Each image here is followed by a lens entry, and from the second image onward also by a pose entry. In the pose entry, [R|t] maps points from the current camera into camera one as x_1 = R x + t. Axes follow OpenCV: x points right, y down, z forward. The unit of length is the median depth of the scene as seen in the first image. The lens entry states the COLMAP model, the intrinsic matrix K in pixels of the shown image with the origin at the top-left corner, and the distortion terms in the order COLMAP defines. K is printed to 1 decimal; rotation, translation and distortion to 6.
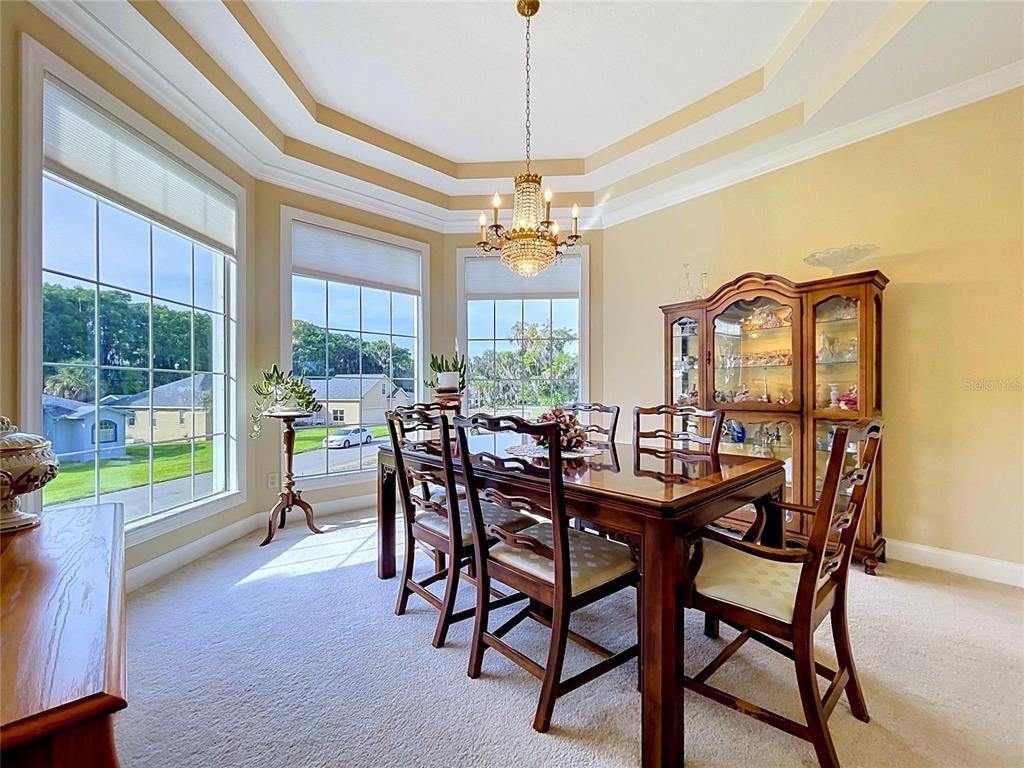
lens RADIAL K [[417.9, 0, 506.7], [0, 417.9, 390.3], [0, 0, 1]] dist [0.000435, -0.000272]
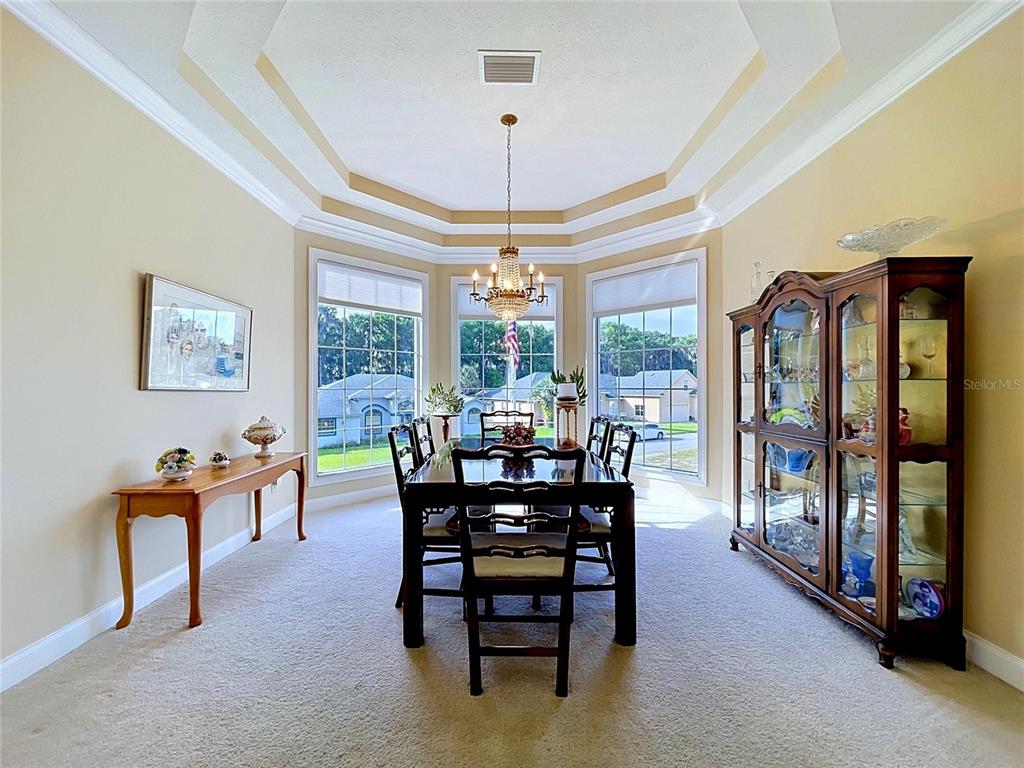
lens RADIAL K [[417.9, 0, 506.7], [0, 417.9, 390.3], [0, 0, 1]] dist [0.000435, -0.000272]
pose [[0.747769, 0.006203, -0.663929, 0.542155], [0.001926, 0.999932, 0.011511, -0.038996], [0.663956, -0.009887, 0.747707, -0.008689]]
